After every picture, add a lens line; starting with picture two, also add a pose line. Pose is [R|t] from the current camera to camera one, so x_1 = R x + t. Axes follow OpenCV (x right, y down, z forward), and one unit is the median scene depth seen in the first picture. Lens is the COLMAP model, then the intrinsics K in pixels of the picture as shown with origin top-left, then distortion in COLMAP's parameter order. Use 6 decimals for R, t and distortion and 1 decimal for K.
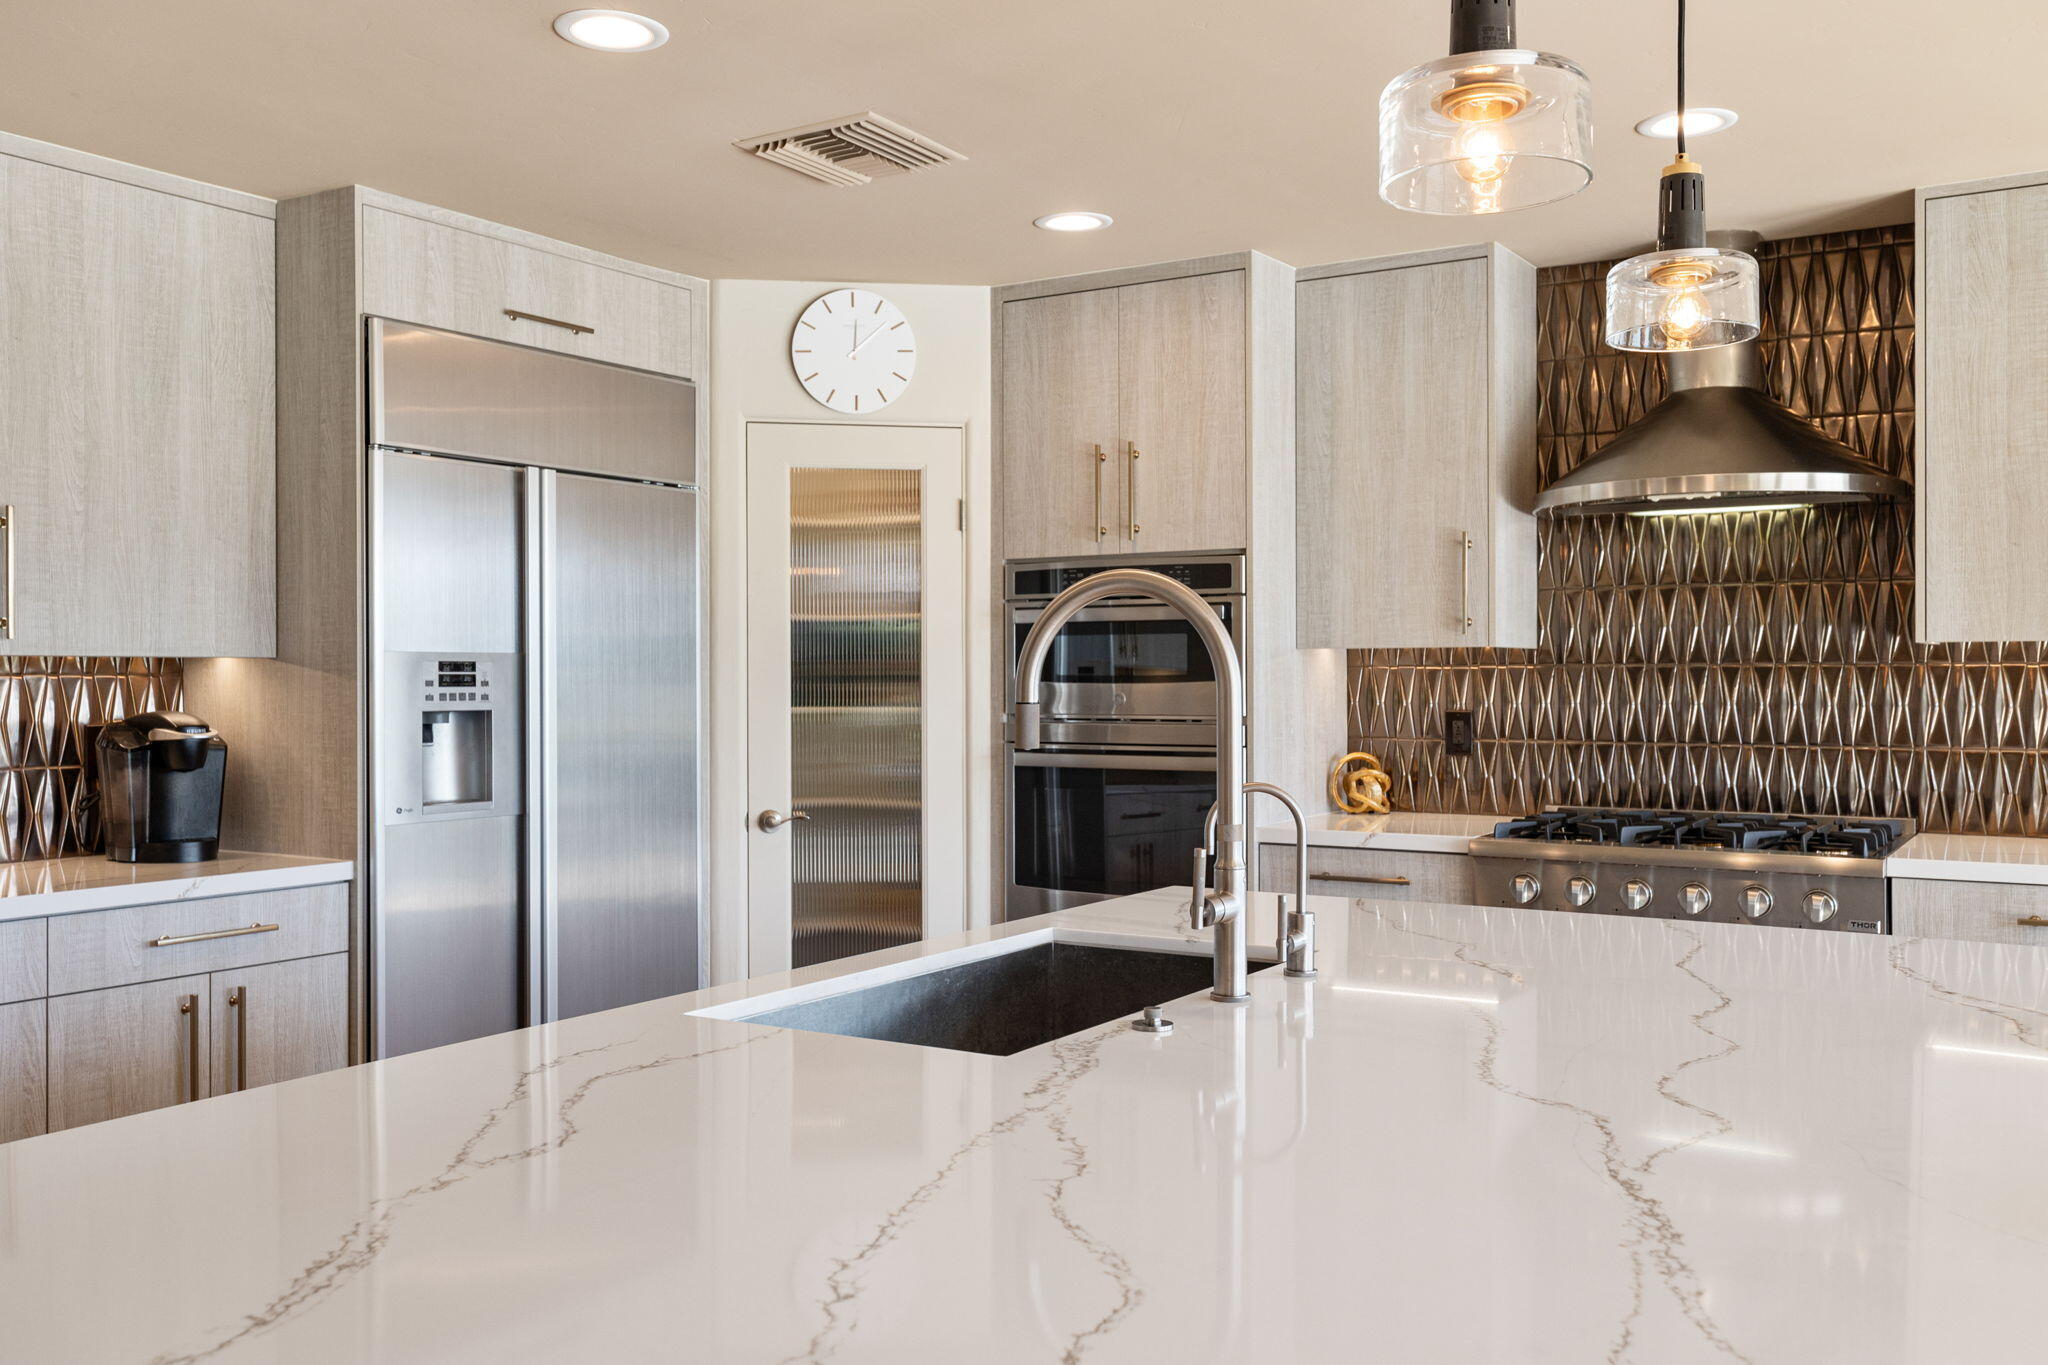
lens RADIAL K [[1754.1, 0, 1028.5], [0, 1754.1, 679.6], [0, 0, 1]] dist [0.003651, 0.010256]
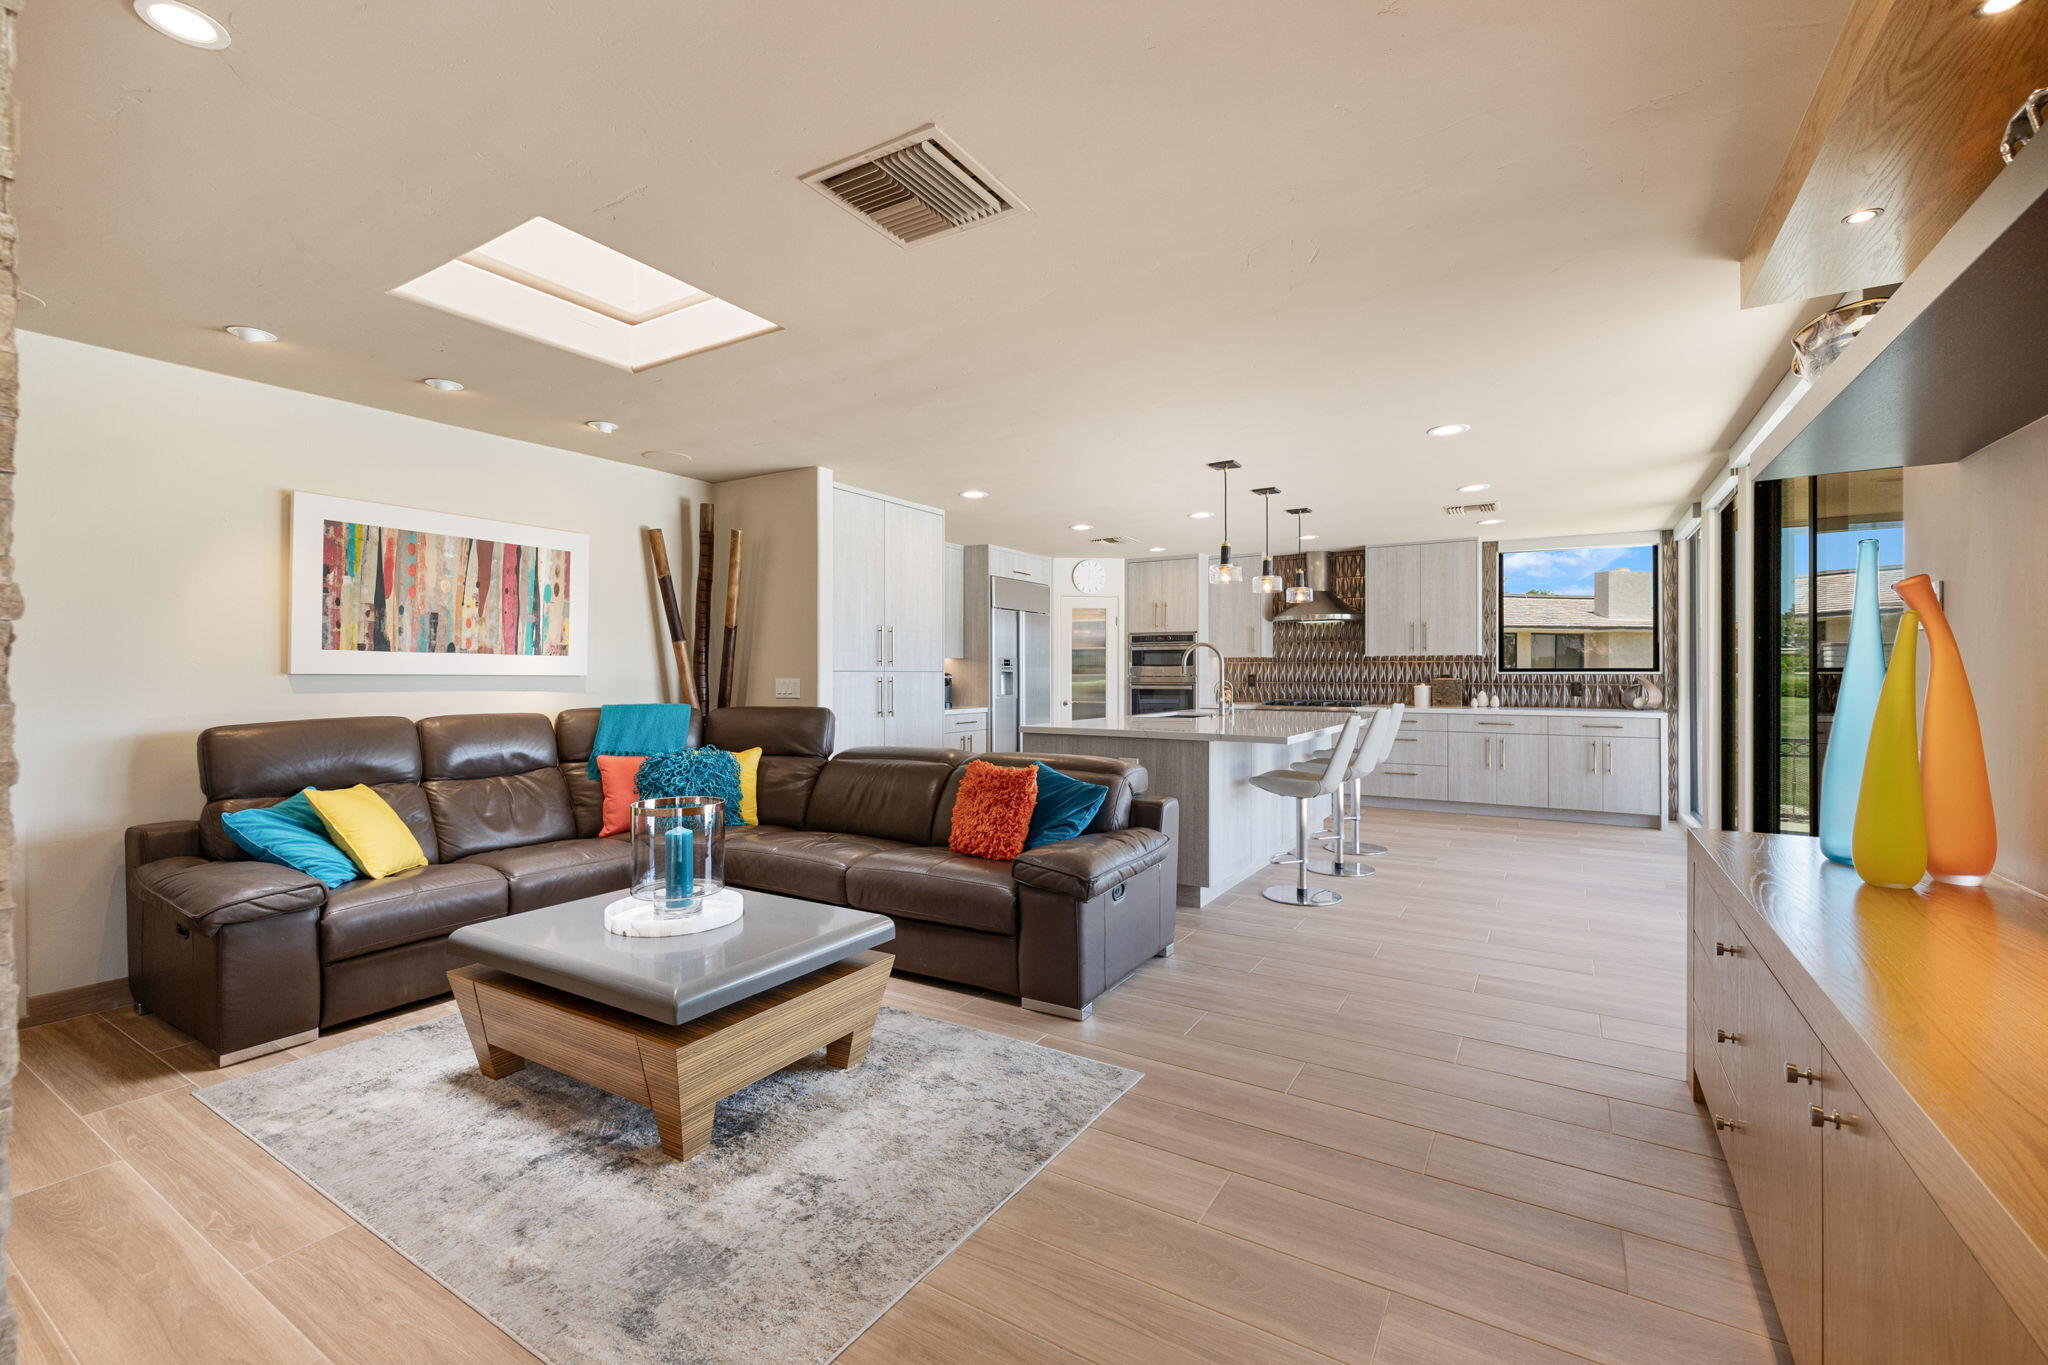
lens RADIAL K [[860.5, 0, 1022.3], [0, 860.5, 675.1], [0, 0, 1]] dist [-0.003933, -0.000235]
pose [[0.999989, 0.002901, 0.003650, -0.273691], [-0.002898, 0.999995, -0.000973, 0.024787], [-0.003653, 0.000962, 0.999993, -0.907275]]
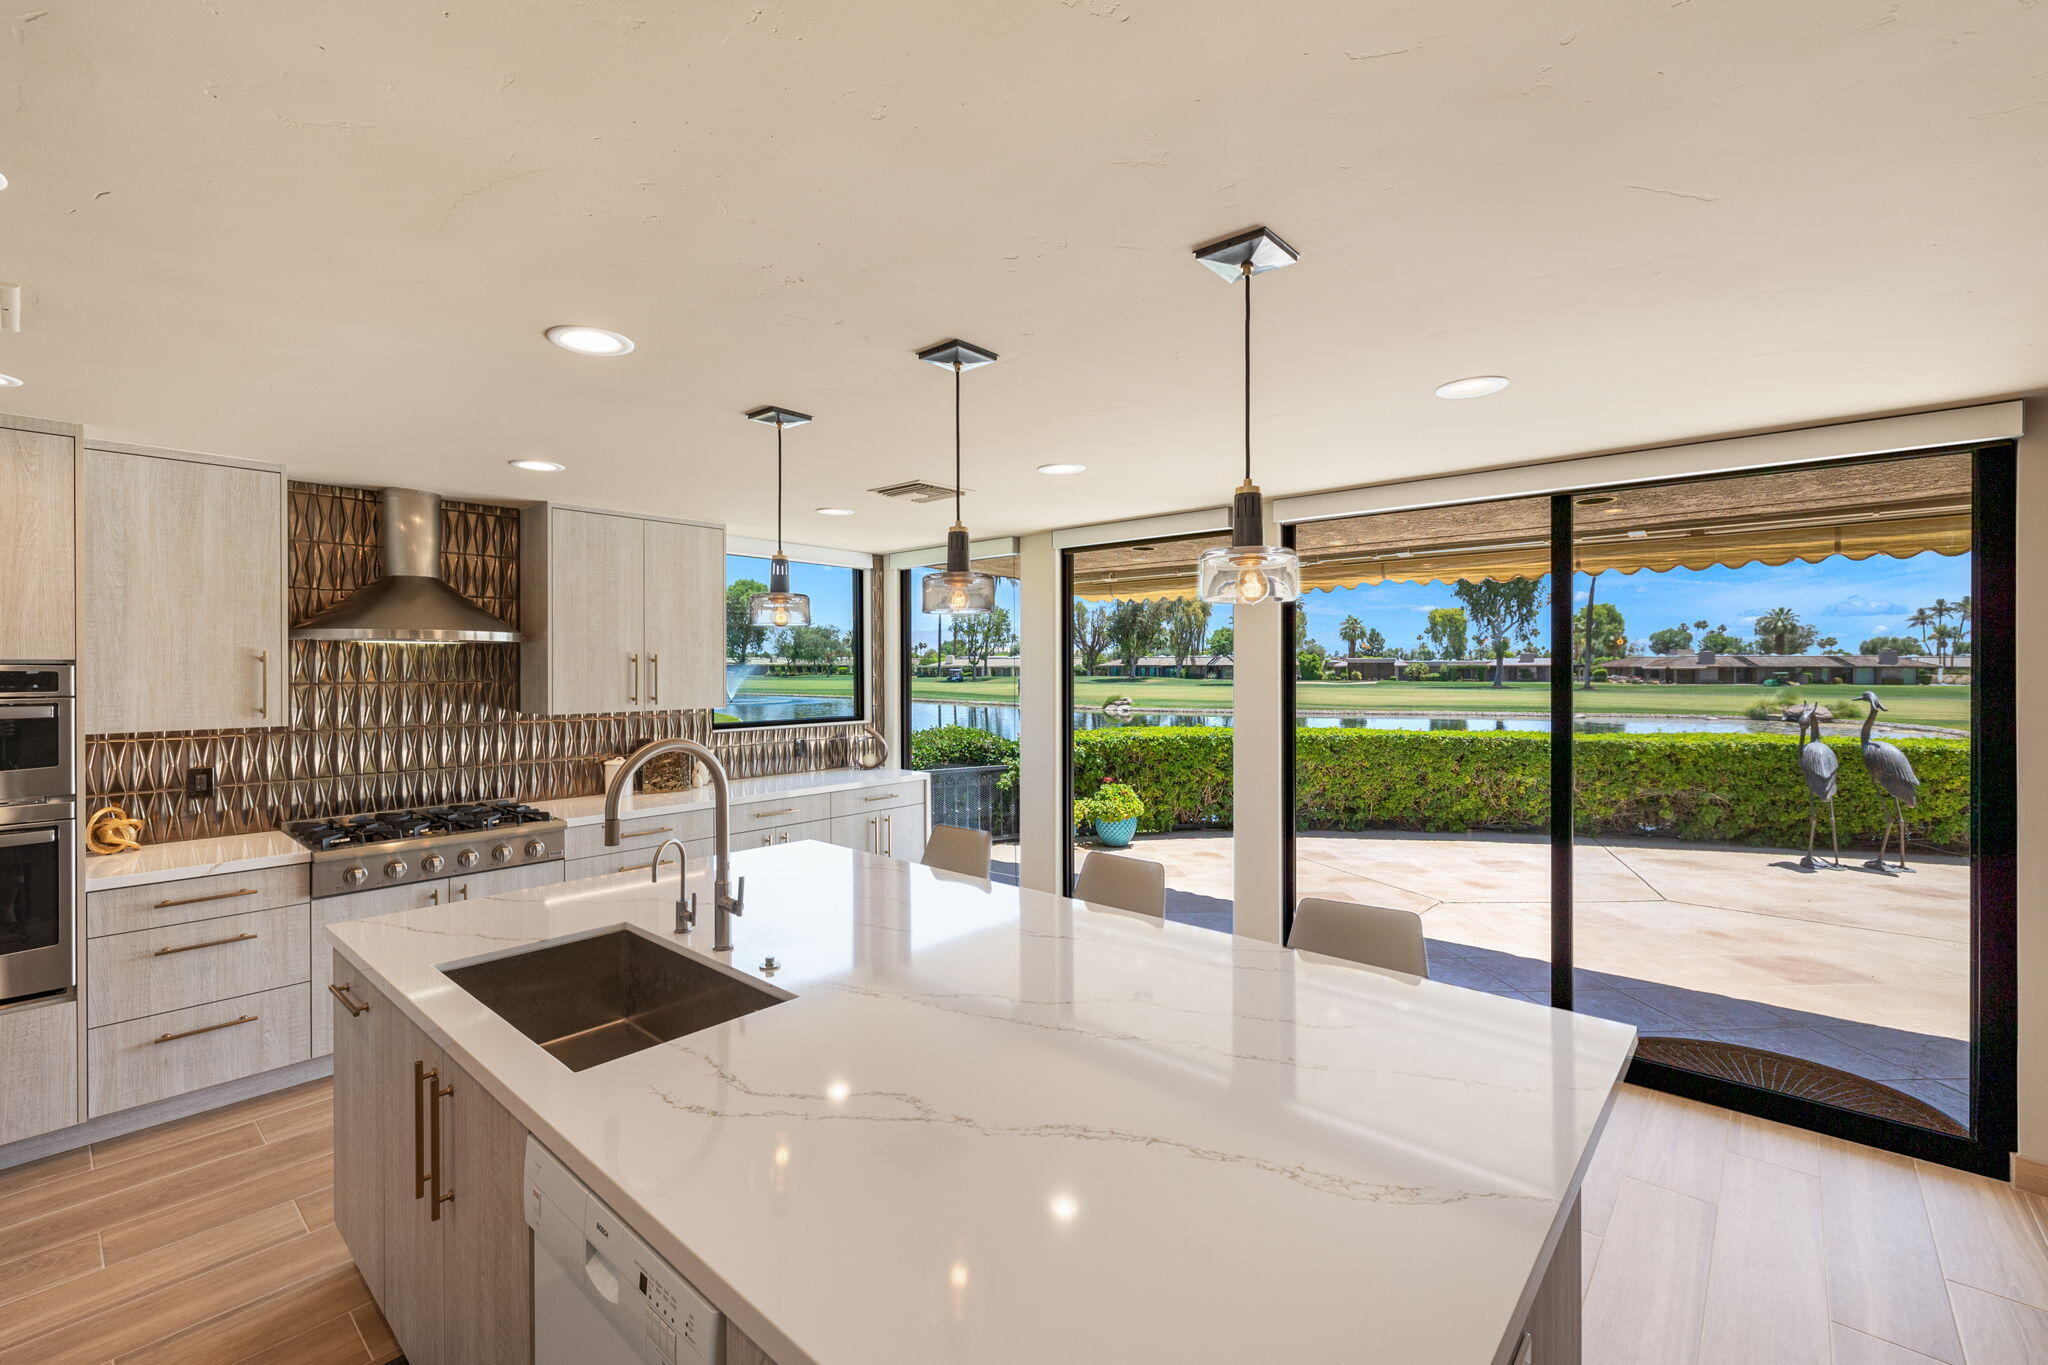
lens RADIAL K [[876.9, 0, 1027.3], [0, 876.9, 669.8], [0, 0, 1]] dist [-0.001604, 0.000183]
pose [[0.161098, -0.001569, 0.986937, -0.400435], [0.004799, 0.999988, 0.000806, -0.067709], [-0.986927, 0.004606, 0.161103, 0.237575]]
